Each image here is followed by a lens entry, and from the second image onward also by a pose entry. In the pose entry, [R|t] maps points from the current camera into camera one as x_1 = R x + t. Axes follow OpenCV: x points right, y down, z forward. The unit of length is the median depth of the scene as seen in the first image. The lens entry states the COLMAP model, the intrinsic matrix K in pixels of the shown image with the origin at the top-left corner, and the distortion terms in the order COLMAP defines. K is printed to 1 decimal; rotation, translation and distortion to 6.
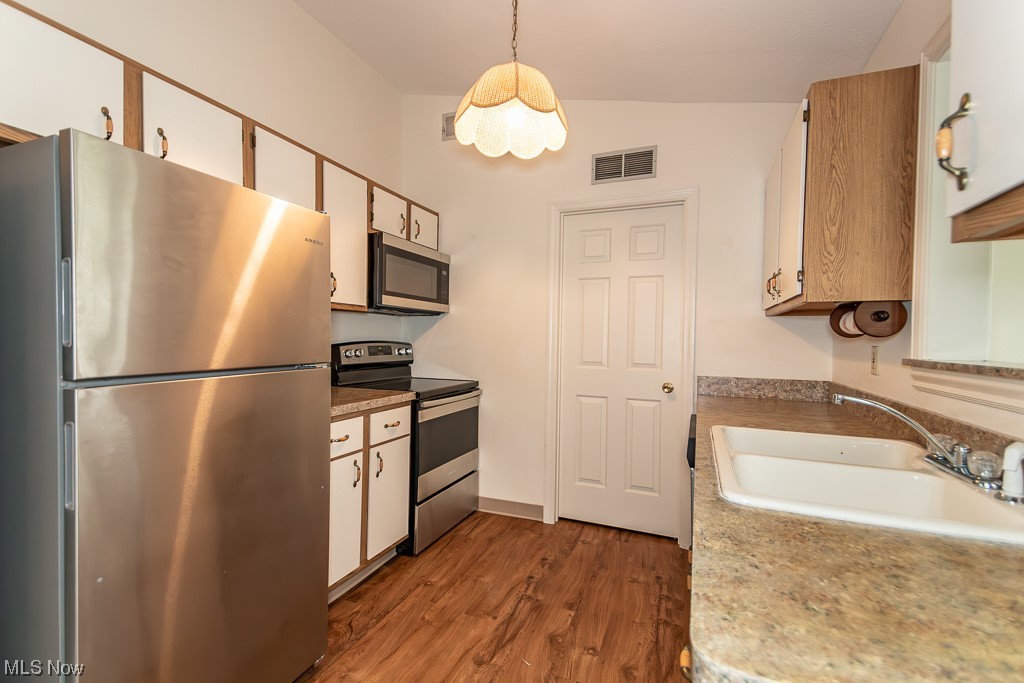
lens RADIAL K [[461.9, 0, 527.1], [0, 461.9, 342.8], [0, 0, 1]] dist [0.109472, -0.045115]
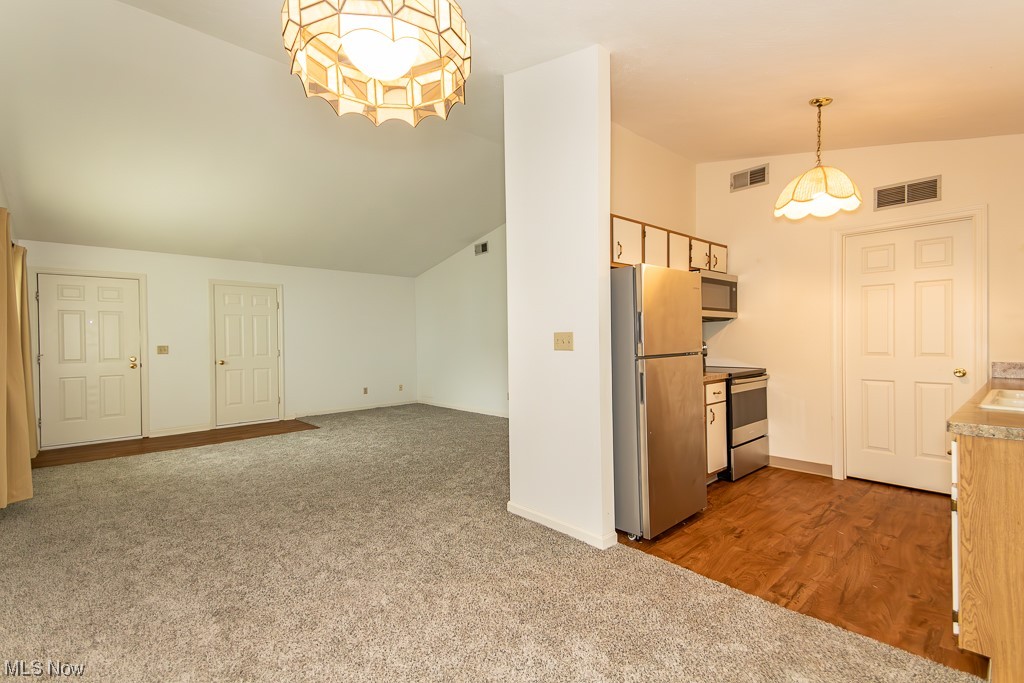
lens RADIAL K [[461.9, 0, 527.1], [0, 461.9, 342.8], [0, 0, 1]] dist [0.109472, -0.045115]
pose [[0.898419, -0.023375, -0.438516, -0.140330], [0.023294, 0.999713, -0.005566, 0.000394], [0.438520, -0.005214, 0.898706, -0.596410]]
